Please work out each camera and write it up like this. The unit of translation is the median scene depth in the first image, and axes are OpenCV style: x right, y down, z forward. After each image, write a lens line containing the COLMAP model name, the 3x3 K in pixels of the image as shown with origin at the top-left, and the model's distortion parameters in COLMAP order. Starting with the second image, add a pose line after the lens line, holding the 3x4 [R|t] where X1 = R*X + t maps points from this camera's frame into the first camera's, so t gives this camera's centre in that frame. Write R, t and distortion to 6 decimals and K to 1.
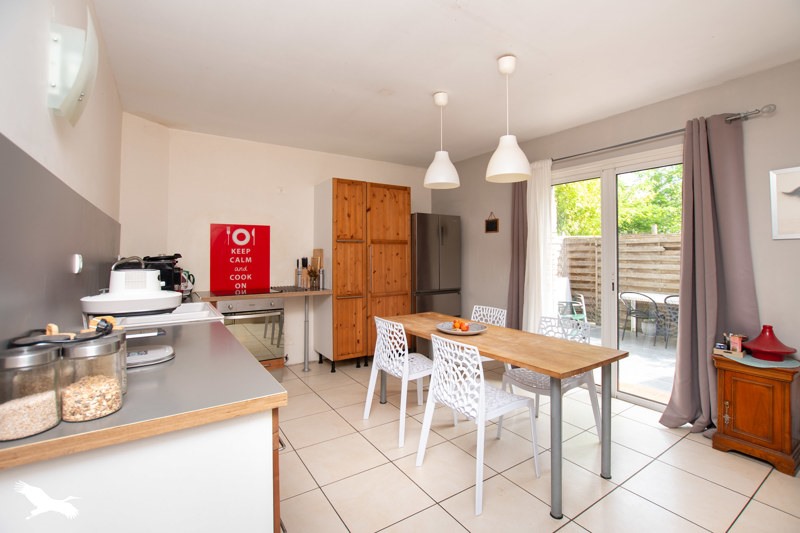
lens RADIAL K [[369.0, 0, 396.6], [0, 369.0, 253.7], [0, 0, 1]] dist [-0.002208, -0.000138]
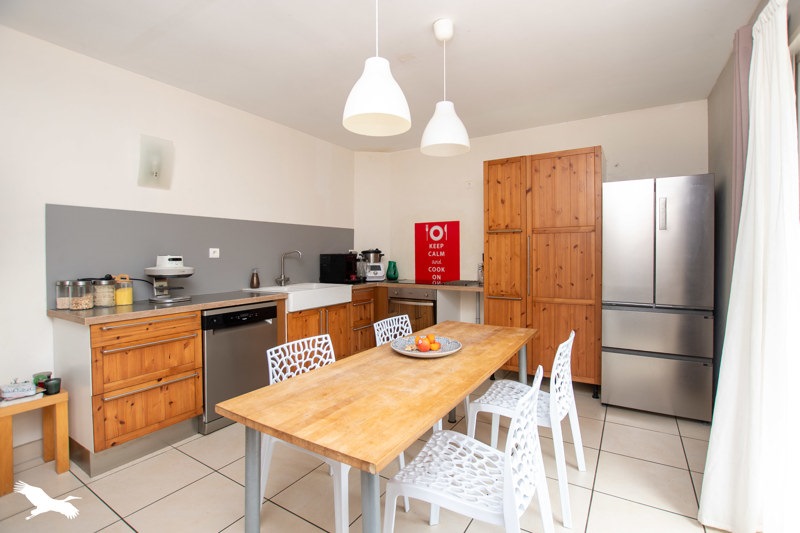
lens RADIAL K [[369.0, 0, 396.6], [0, 369.0, 253.7], [0, 0, 1]] dist [-0.002208, -0.000138]
pose [[0.427932, 0.001562, -0.903810, 0.526912], [0.001161, 0.999997, 0.002278, 0.013807], [0.903810, -0.002024, 0.427929, 0.416902]]
